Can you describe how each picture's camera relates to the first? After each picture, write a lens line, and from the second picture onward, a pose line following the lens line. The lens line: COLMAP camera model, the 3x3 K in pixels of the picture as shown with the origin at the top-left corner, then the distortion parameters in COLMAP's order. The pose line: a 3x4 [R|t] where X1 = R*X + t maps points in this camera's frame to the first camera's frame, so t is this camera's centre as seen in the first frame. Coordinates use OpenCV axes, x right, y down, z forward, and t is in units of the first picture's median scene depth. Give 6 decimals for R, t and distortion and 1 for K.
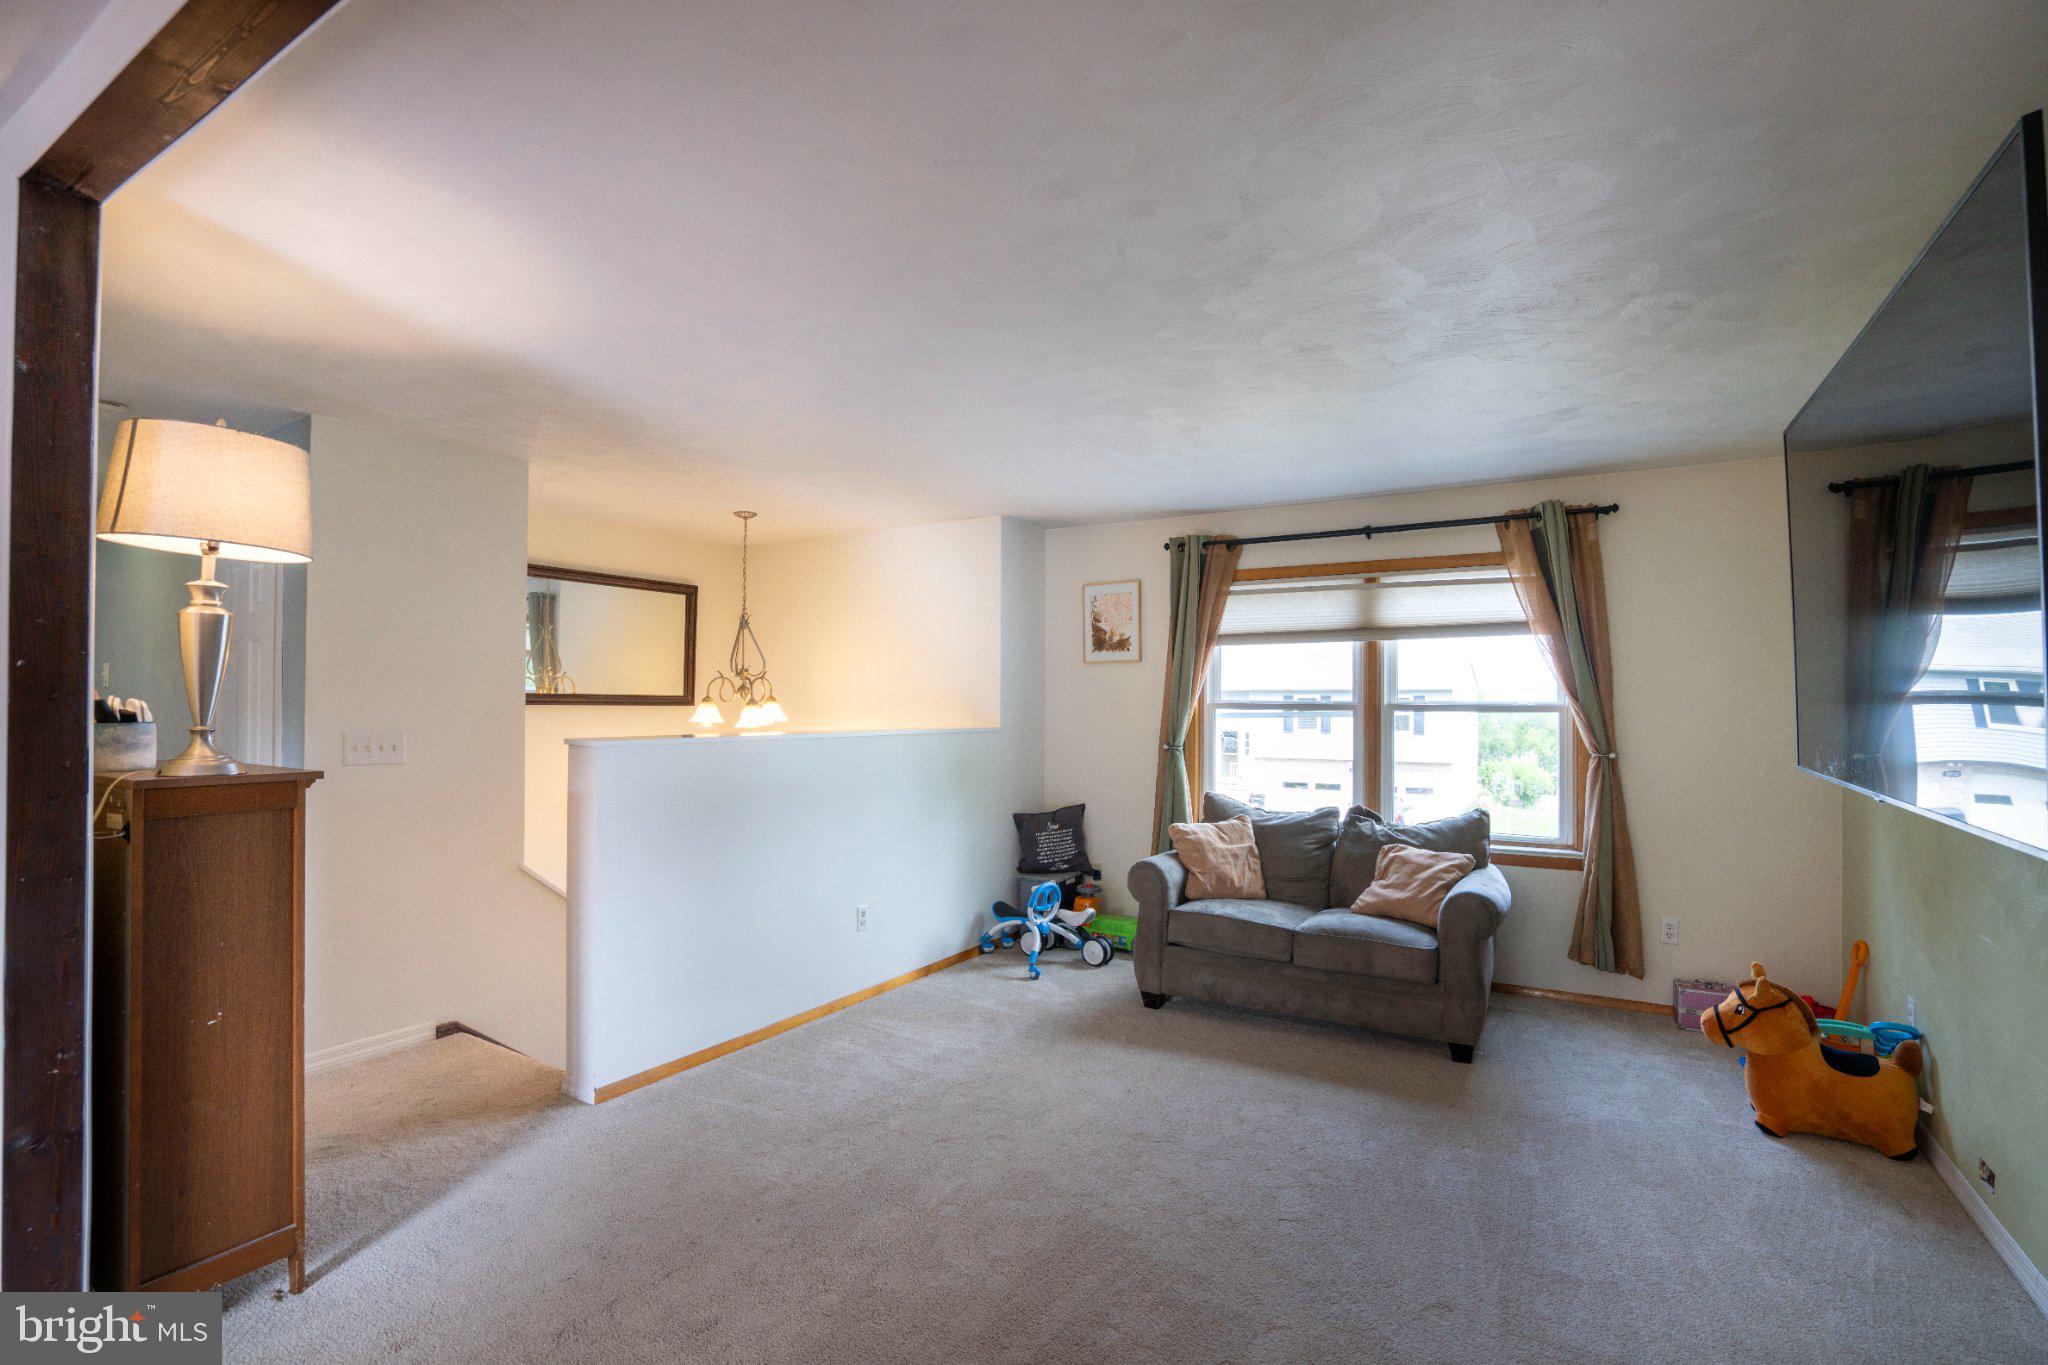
lens RADIAL K [[948.5, 0, 1022.8], [0, 948.5, 690.4], [0, 0, 1]] dist [-0.056942, 0.020486]
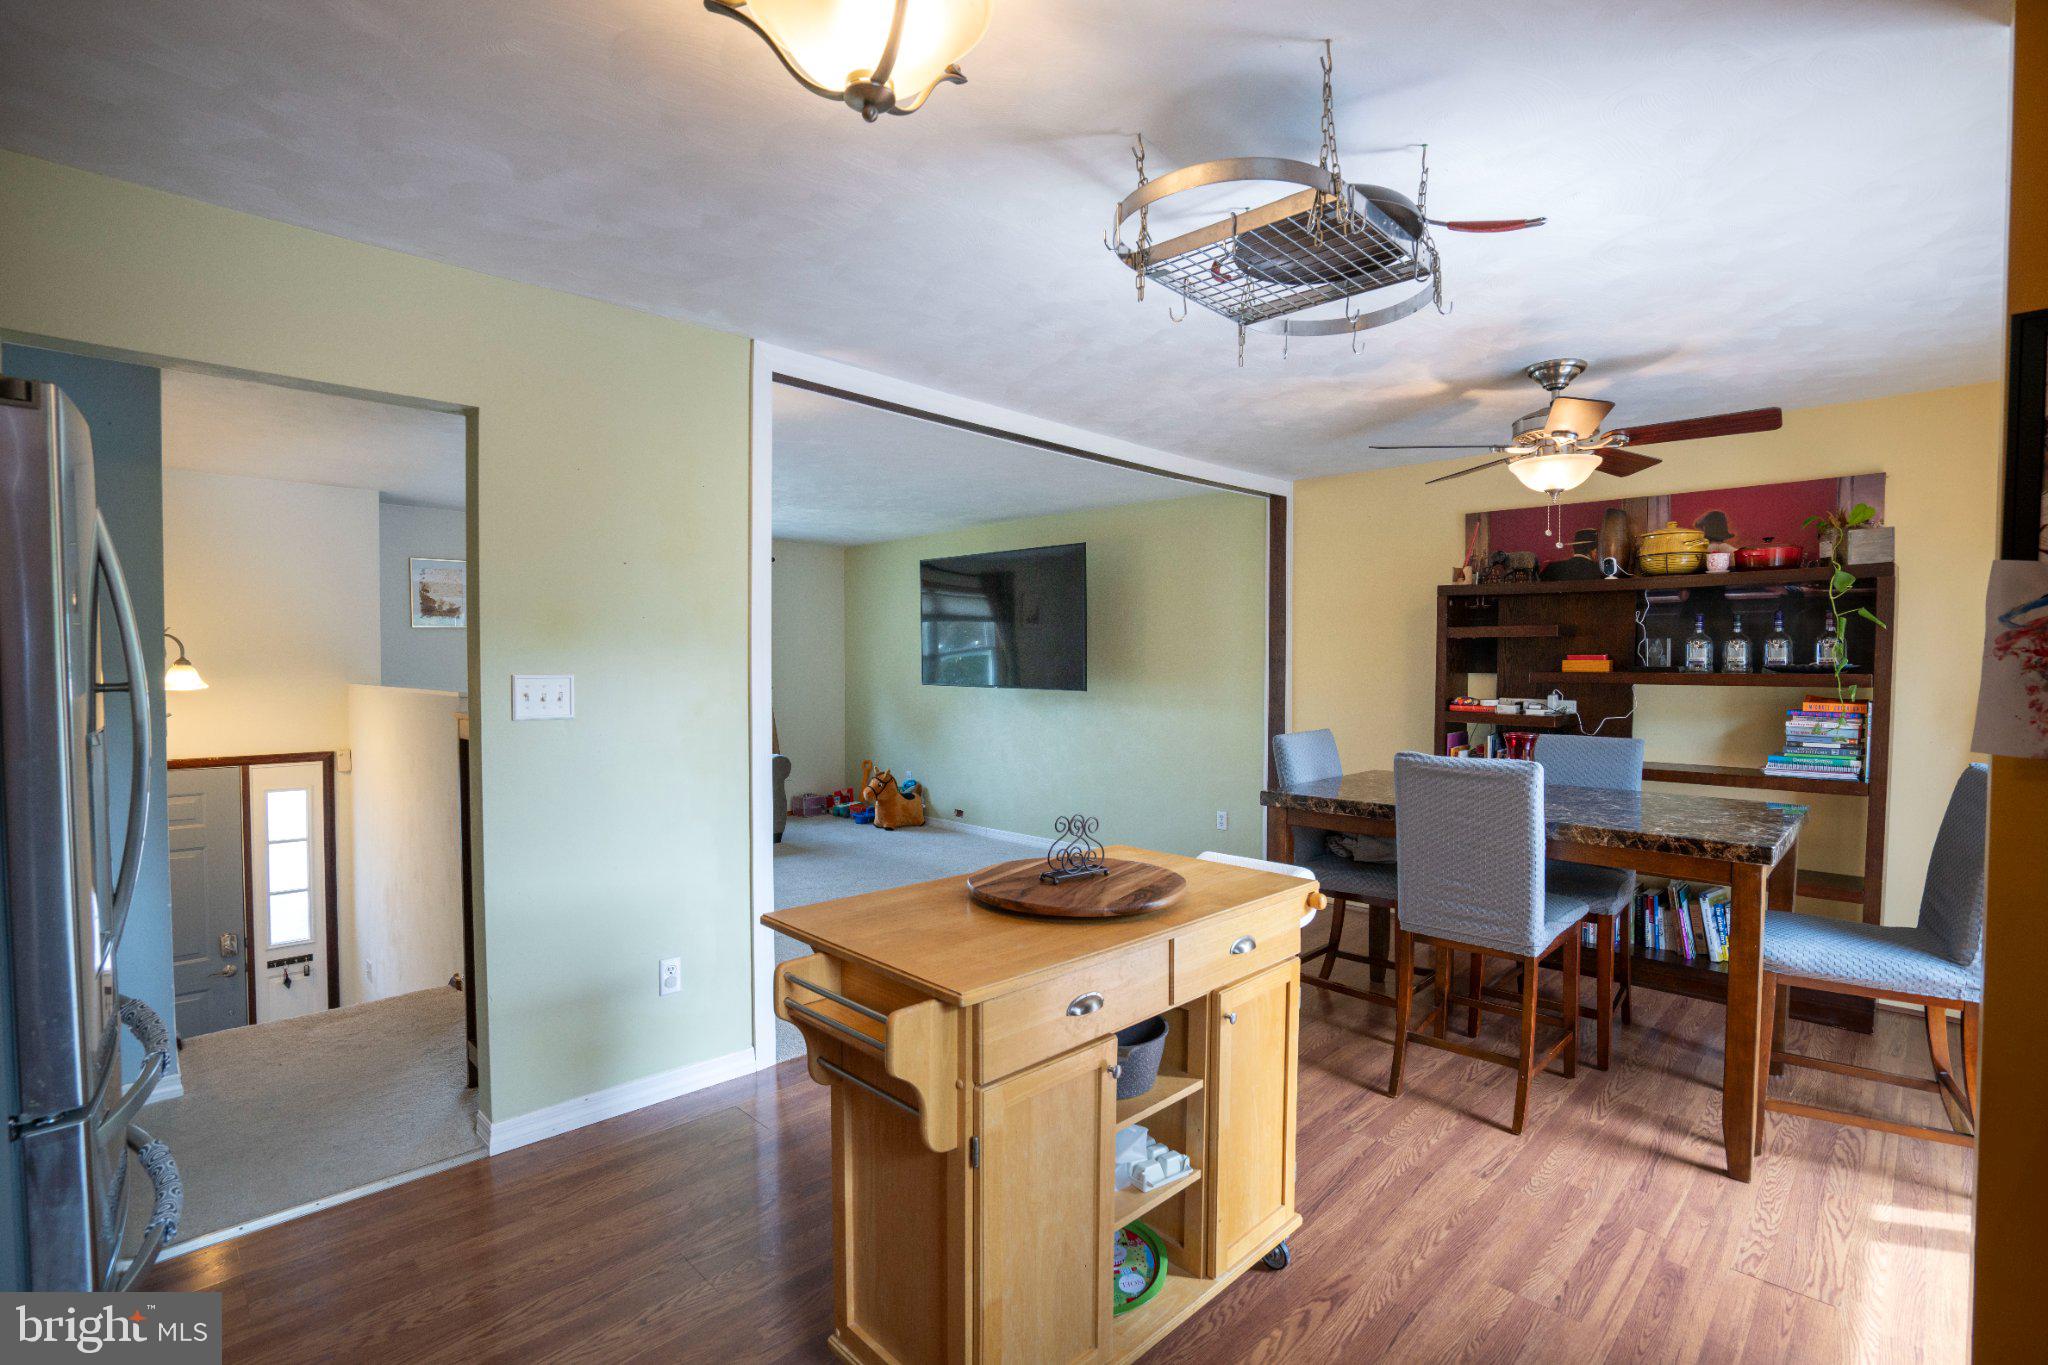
lens RADIAL K [[948.5, 0, 1022.5], [0, 948.5, 678.5], [0, 0, 1]] dist [-0.056942, 0.020486]
pose [[0.231267, -0.021532, 0.972652, -1.089001], [-0.011574, 0.999623, 0.024881, -0.002525], [-0.972822, -0.017012, 0.230930, 0.030668]]
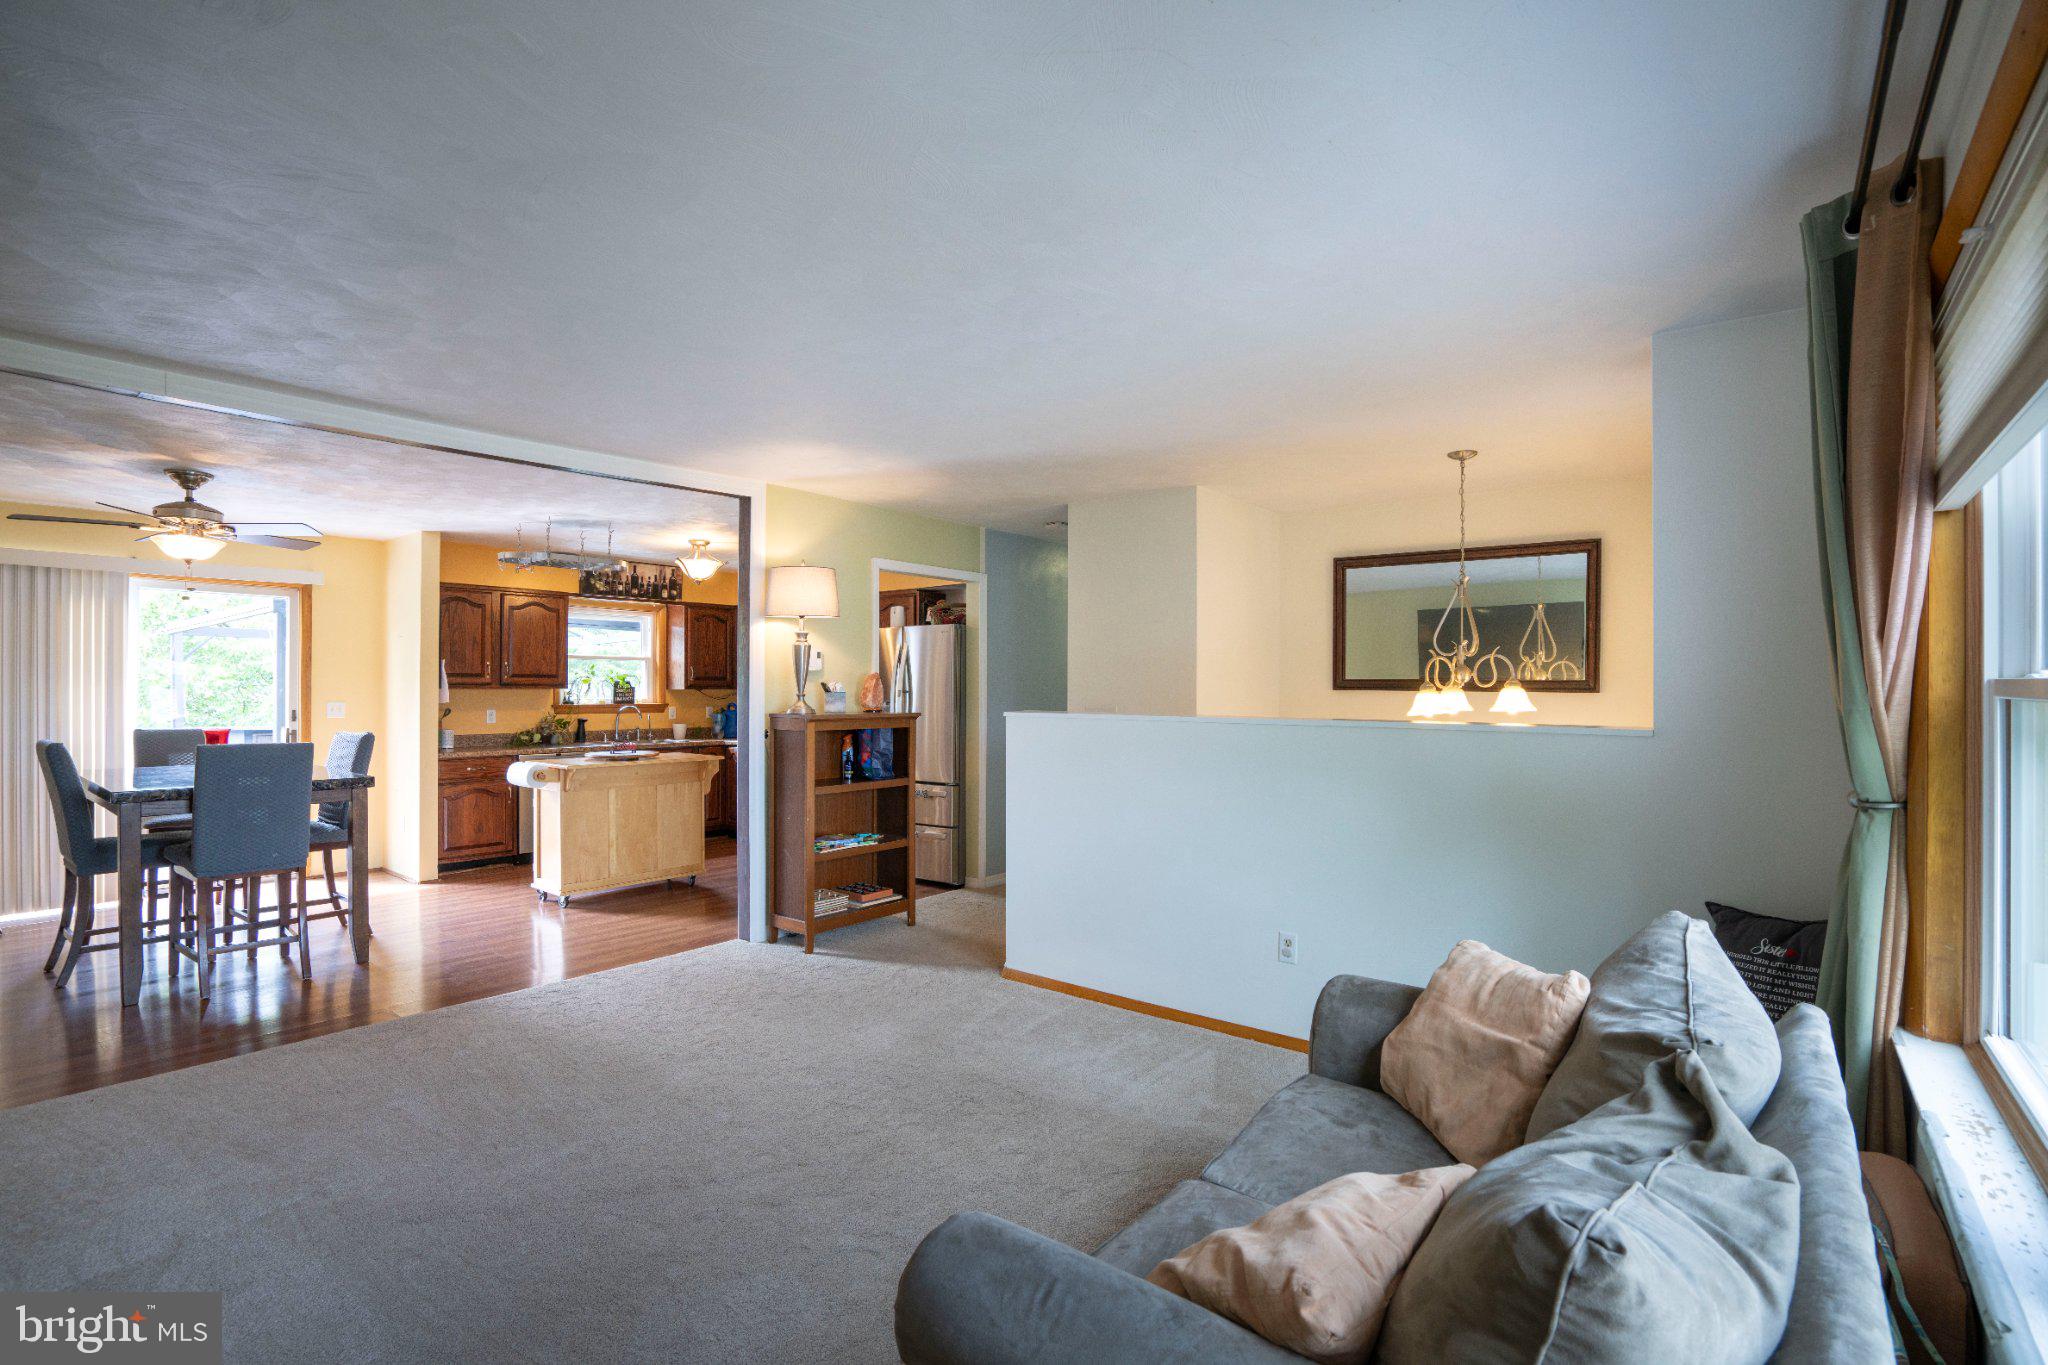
lens RADIAL K [[948.5, 0, 1023.5], [0, 948.5, 690.0], [0, 0, 1]] dist [-0.056942, 0.020486]
pose [[-0.124709, -0.001668, -0.992192, 0.665350], [0.006643, 0.999975, -0.002516, 0.018295], [0.992171, -0.006905, -0.124695, 0.872209]]
